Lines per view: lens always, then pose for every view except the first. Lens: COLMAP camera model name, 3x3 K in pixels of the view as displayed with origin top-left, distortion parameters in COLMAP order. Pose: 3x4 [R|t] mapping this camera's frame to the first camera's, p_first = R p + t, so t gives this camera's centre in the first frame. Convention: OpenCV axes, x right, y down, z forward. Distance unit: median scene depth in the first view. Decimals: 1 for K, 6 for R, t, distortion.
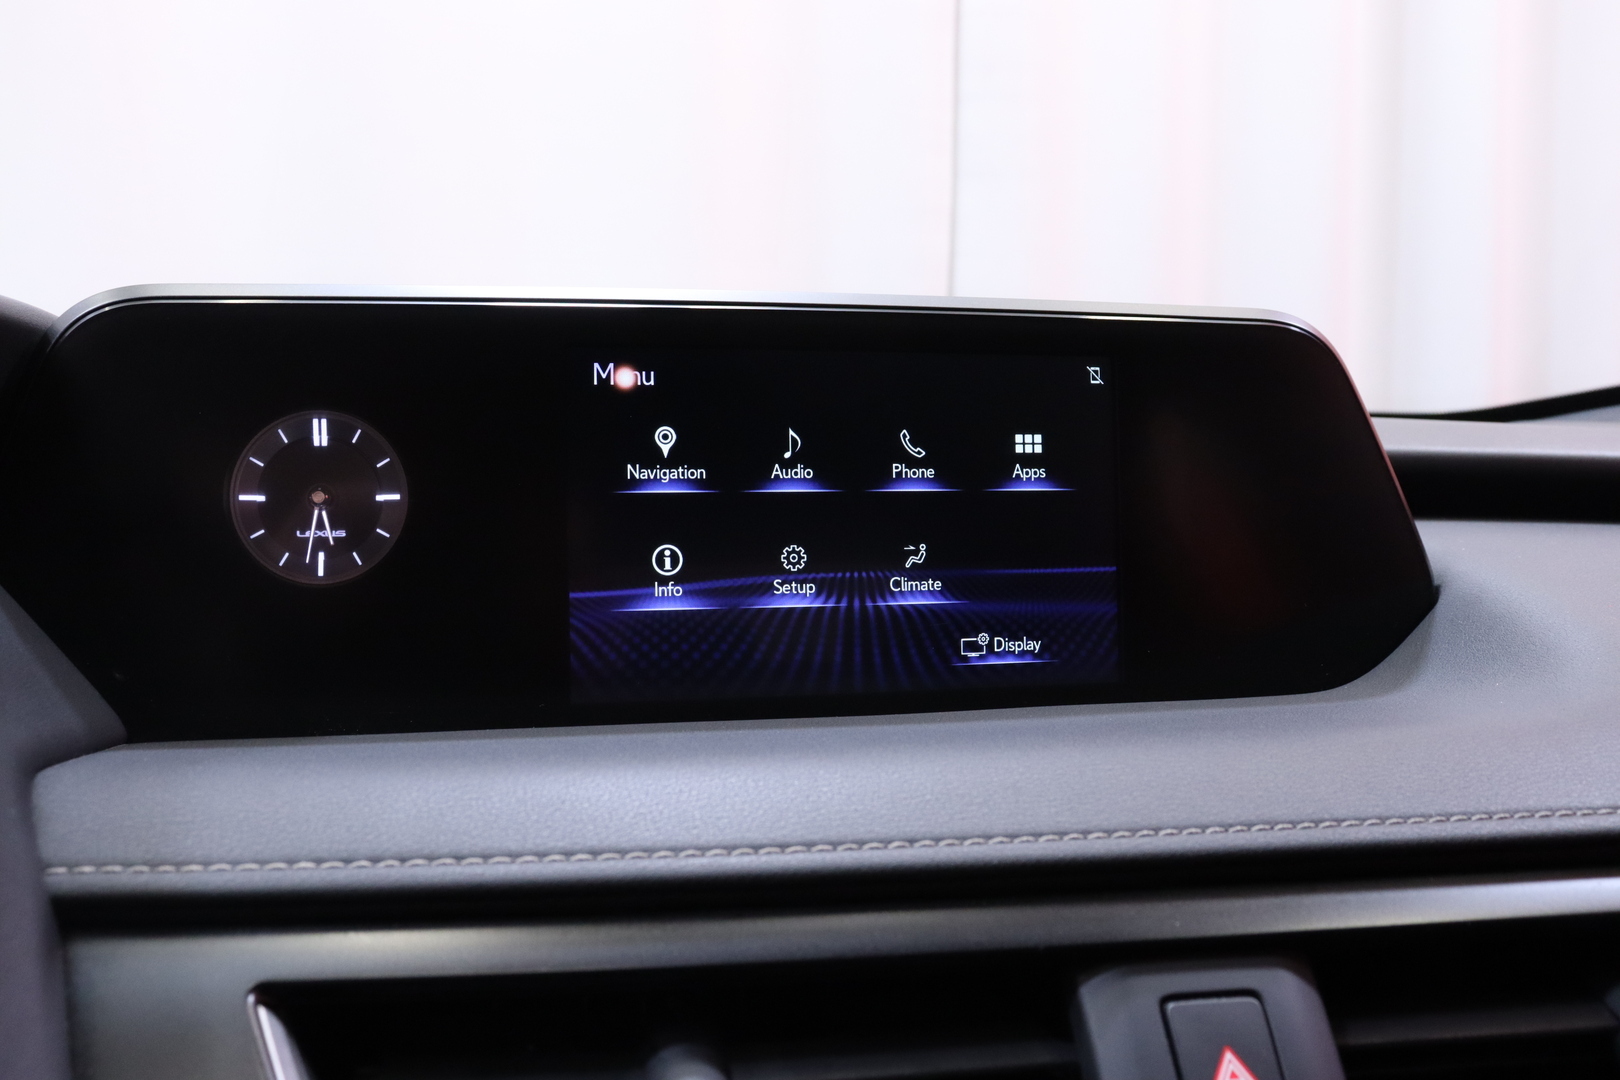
lens RADIAL K [[1500.6, 0, 810.5], [0, 1500.6, 563.7], [0, 0, 1]] dist [-0.112471, 0.000000]
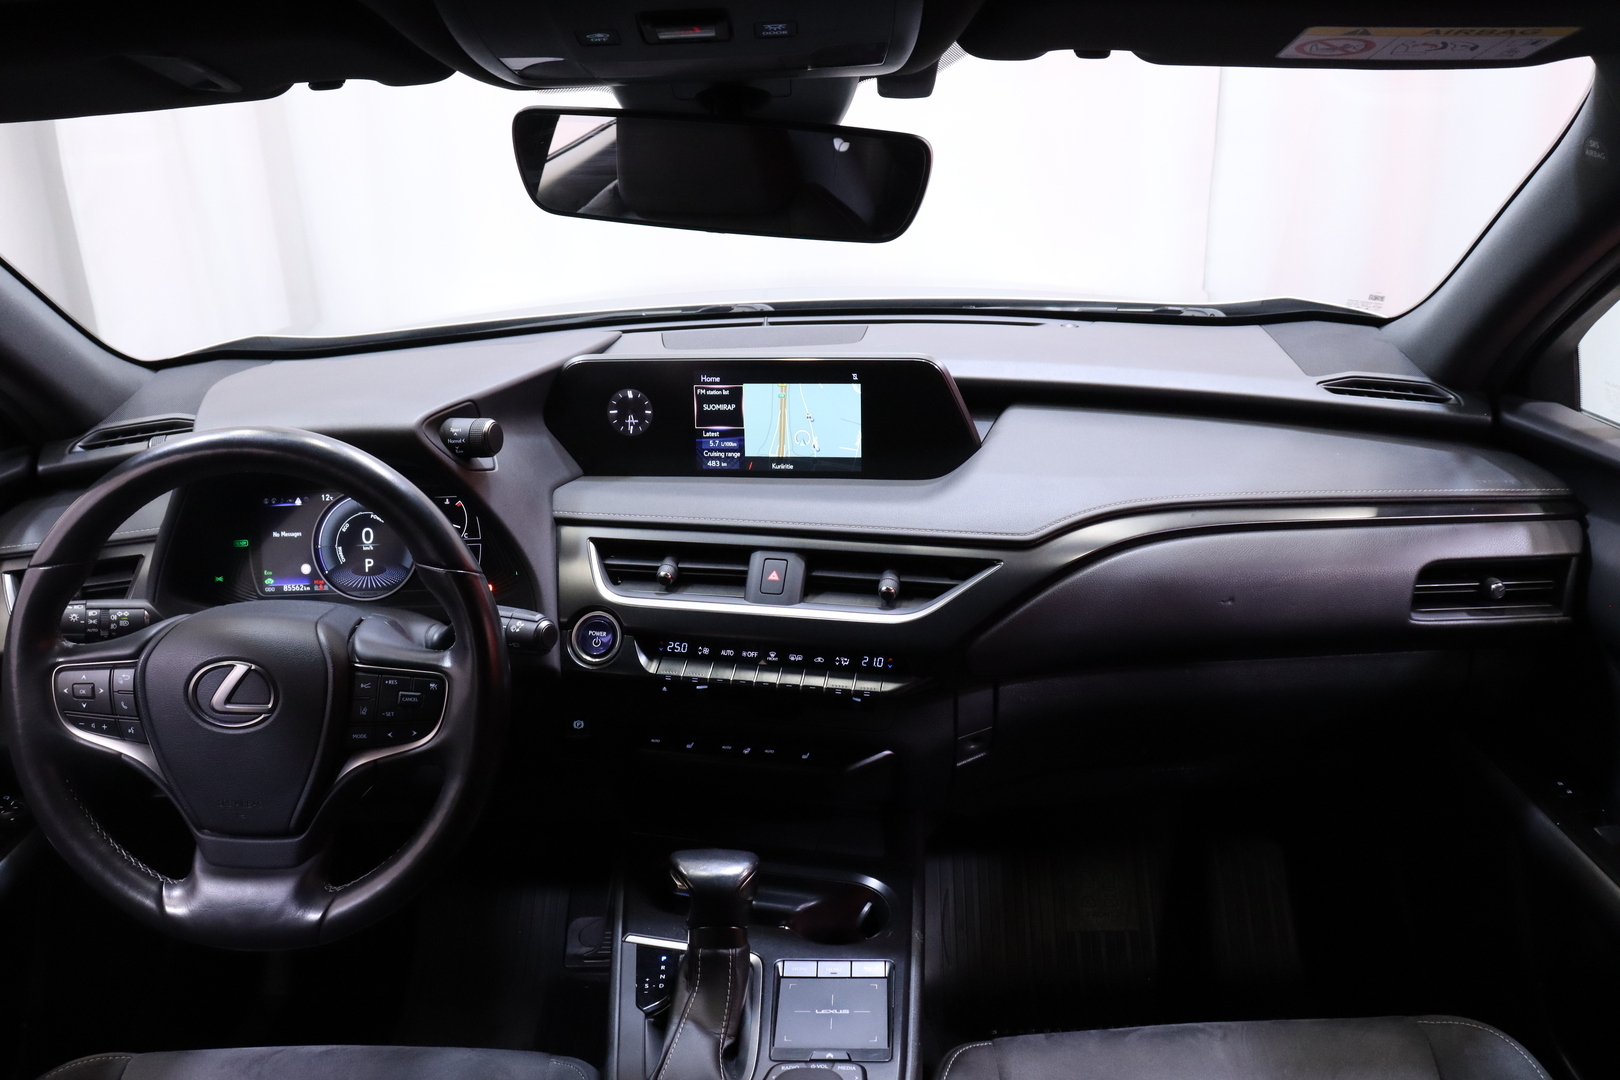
lens RADIAL K [[1361.7, 0, 794.5], [0, 1361.7, 501.8], [0, 0, 1]] dist [-0.178830, 0.154700]
pose [[0.919903, 0.085473, -0.382717, 1.801575], [0.004147, 0.973782, 0.227444, -0.786684], [0.392123, -0.210814, 0.895431, -2.545216]]
